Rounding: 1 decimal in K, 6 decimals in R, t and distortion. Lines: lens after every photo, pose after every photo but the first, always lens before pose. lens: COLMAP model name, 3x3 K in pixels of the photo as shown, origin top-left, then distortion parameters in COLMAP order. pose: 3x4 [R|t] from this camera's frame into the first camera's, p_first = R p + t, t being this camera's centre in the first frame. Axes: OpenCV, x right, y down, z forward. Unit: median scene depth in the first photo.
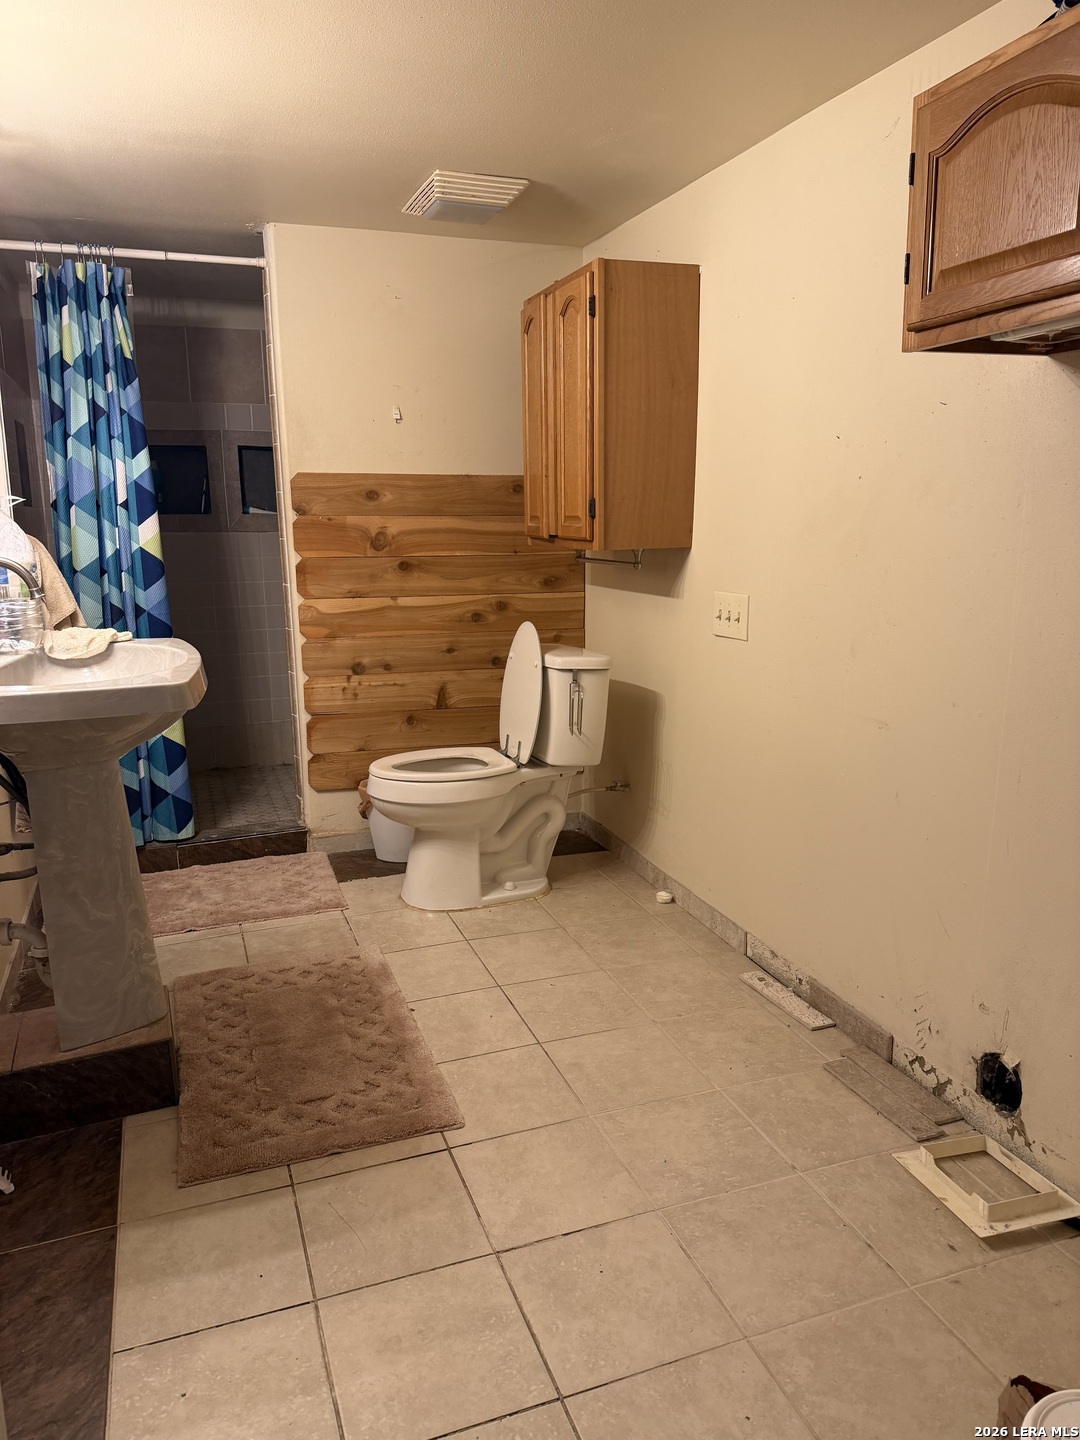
lens RADIAL K [[1013.8, 0, 540.0], [0, 1013.8, 720.0], [0, 0, 1]] dist [0.134515, -0.188219]
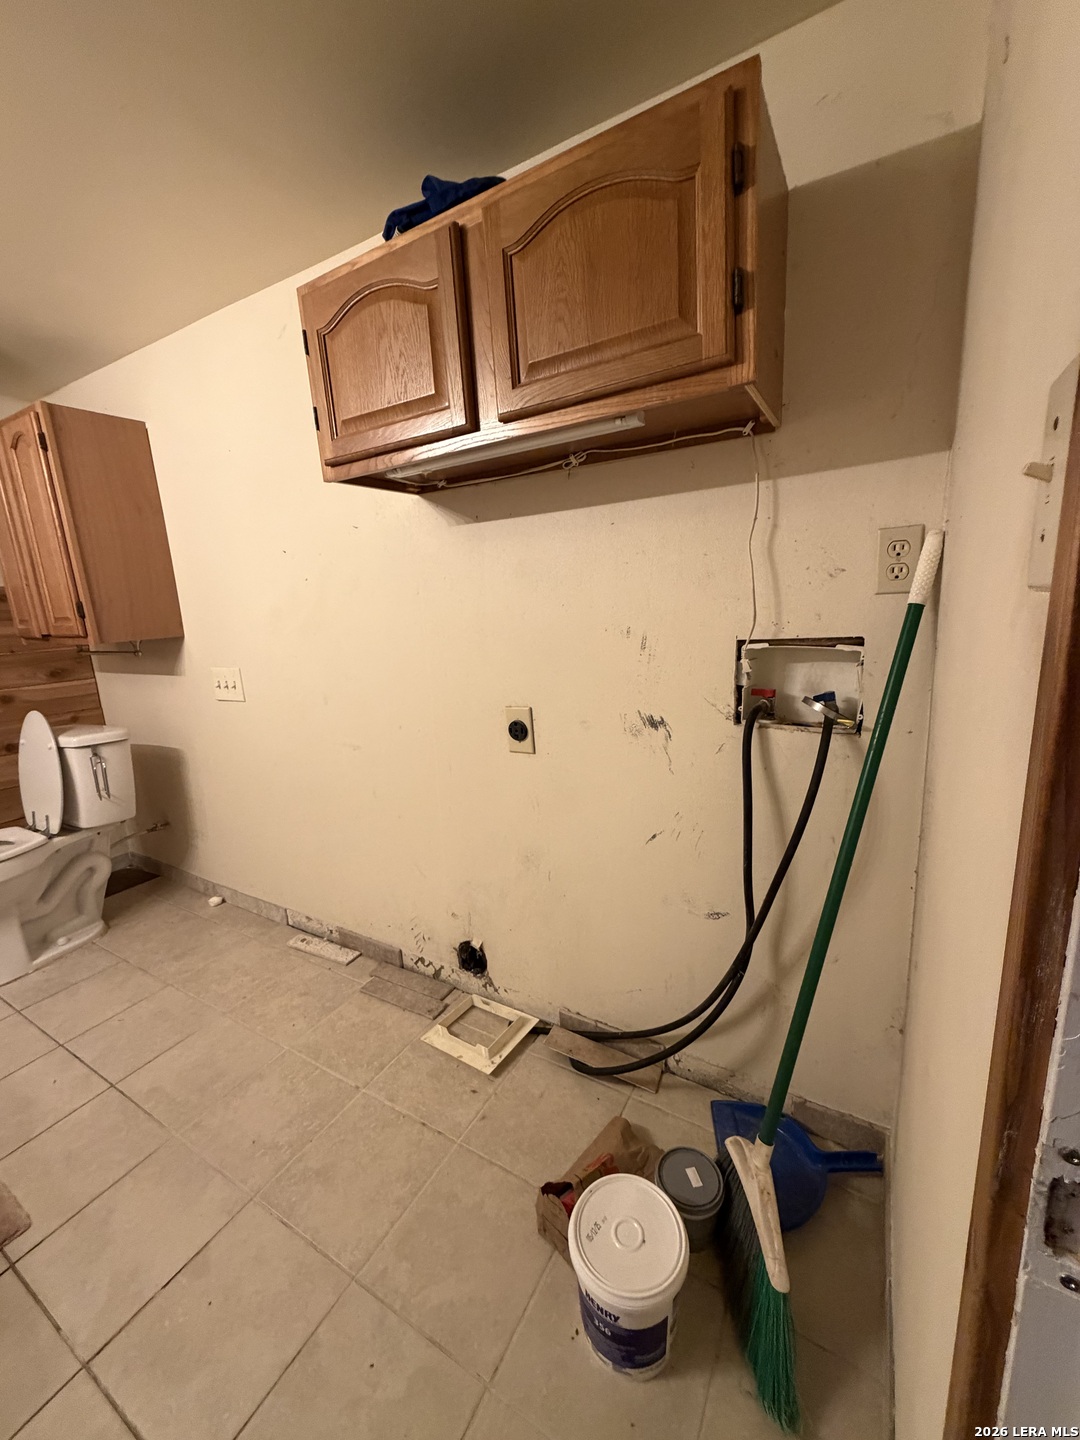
lens RADIAL K [[571.0, 0, 540.0], [0, 571.0, 720.0], [0, 0, 1]] dist [0.001025, -0.000081]
pose [[0.772505, -0.167152, 0.612614, 0.038925], [0.173130, 0.983626, 0.050067, -0.024422], [-0.610951, 0.067385, 0.788795, 0.173407]]
